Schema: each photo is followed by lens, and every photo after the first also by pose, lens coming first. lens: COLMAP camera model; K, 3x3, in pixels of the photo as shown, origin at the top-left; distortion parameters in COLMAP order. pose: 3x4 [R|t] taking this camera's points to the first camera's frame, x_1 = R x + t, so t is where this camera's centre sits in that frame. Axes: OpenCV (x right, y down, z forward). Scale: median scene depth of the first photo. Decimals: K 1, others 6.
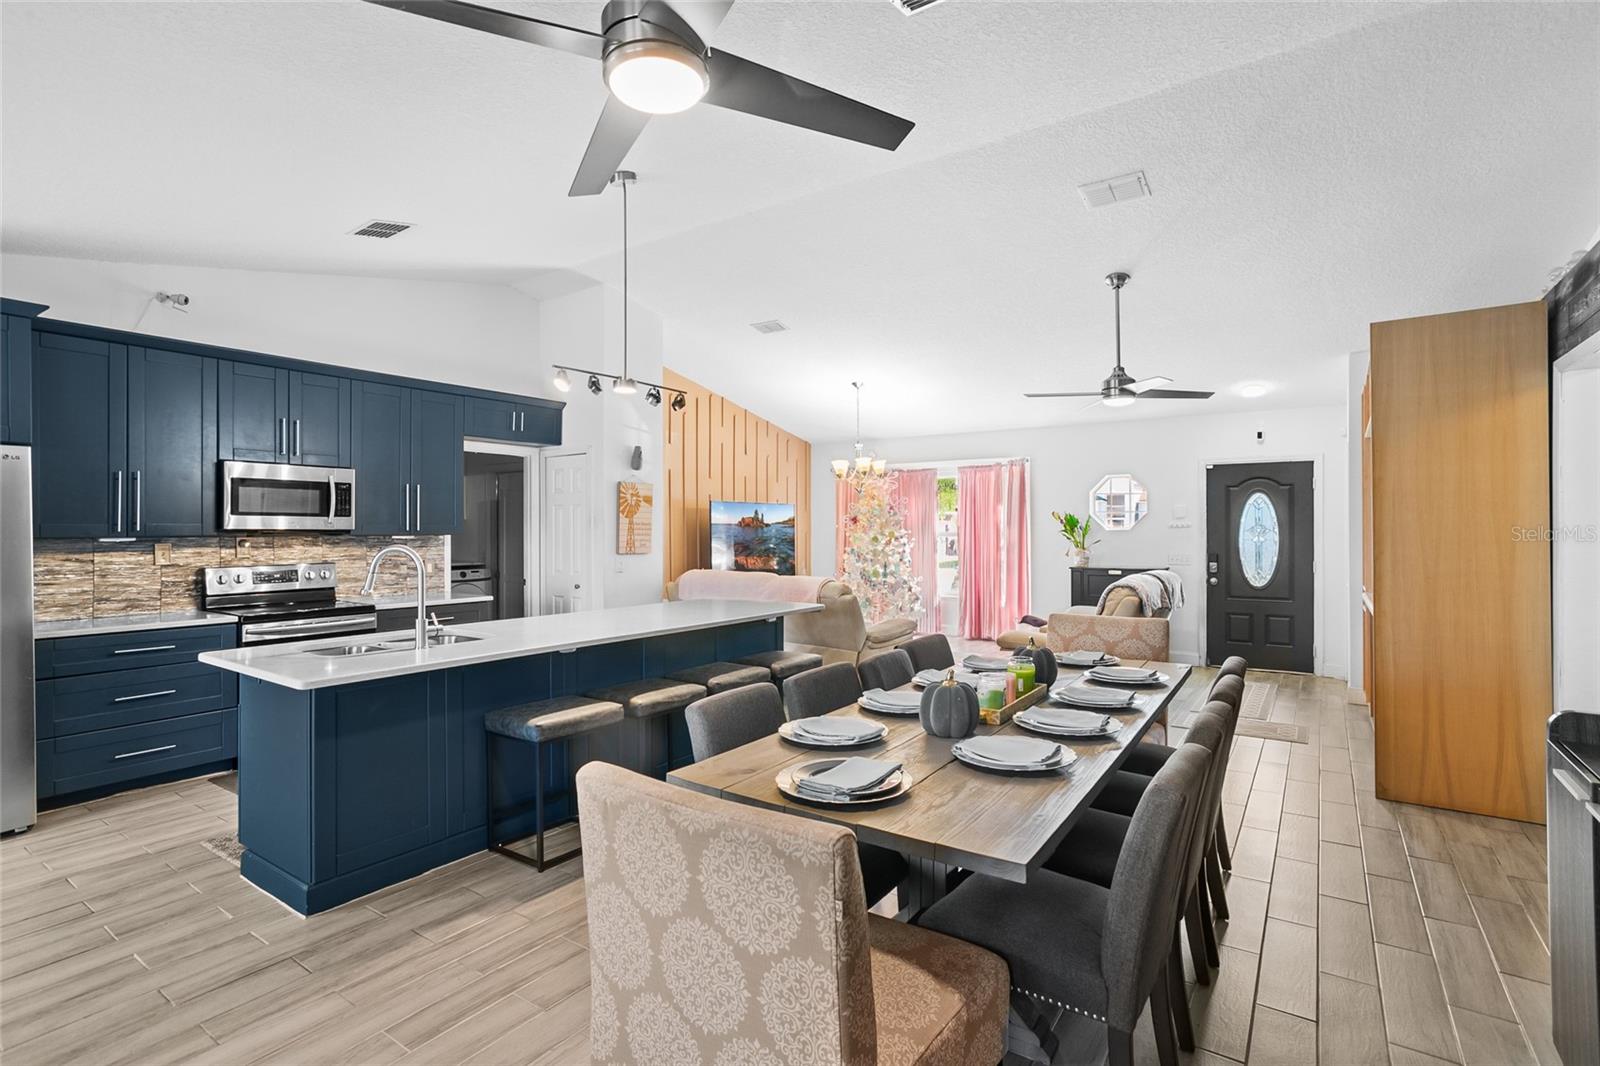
lens RADIAL K [[777.7, 0, 790.1], [0, 777.7, 531.3], [0, 0, 1]] dist [-0.010123, 0.010291]
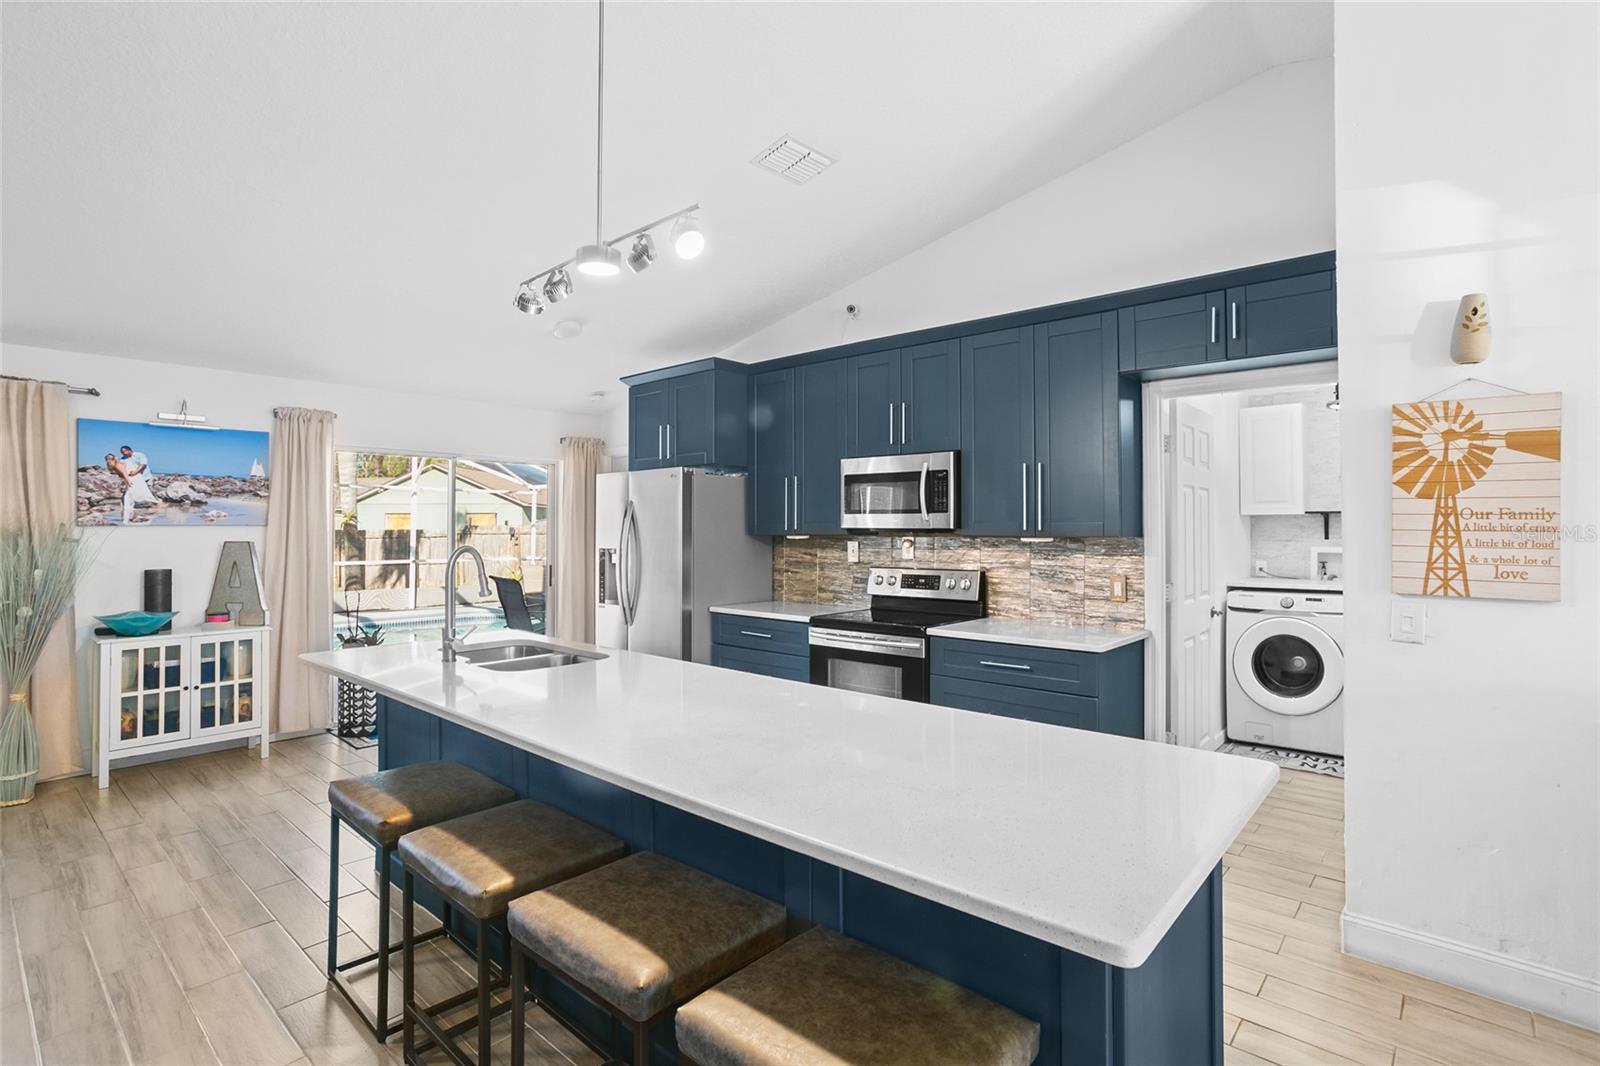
lens RADIAL K [[777.7, 0, 784.8], [0, 777.7, 530.5], [0, 0, 1]] dist [-0.010123, 0.010291]
pose [[-0.093080, 0.002095, -0.995656, 0.245799], [-0.003801, 0.999990, 0.002459, -0.001727], [0.995651, 0.004013, -0.093071, 0.936517]]
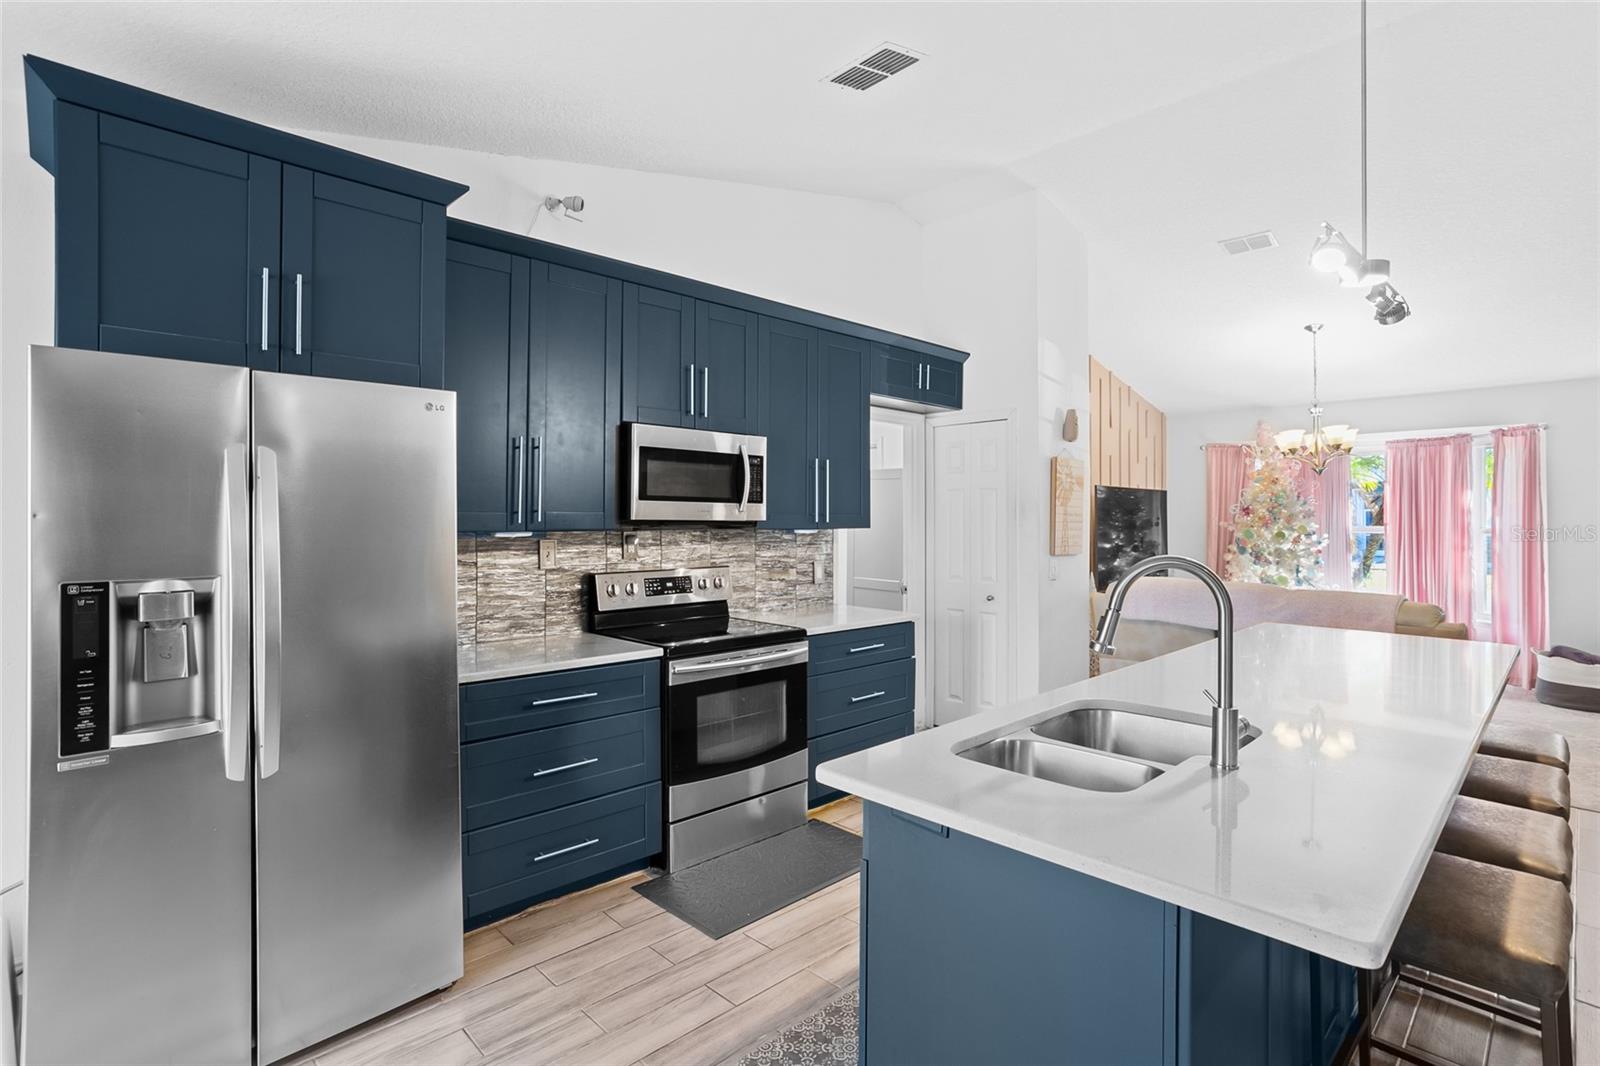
lens RADIAL K [[777.7, 0, 804.5], [0, 777.7, 518.8], [0, 0, 1]] dist [-0.010123, 0.010291]
pose [[0.985744, 0.004557, -0.168191, -0.417475], [-0.005189, 0.999981, -0.003323, -0.002400], [0.168172, 0.004148, 0.985749, 0.299473]]
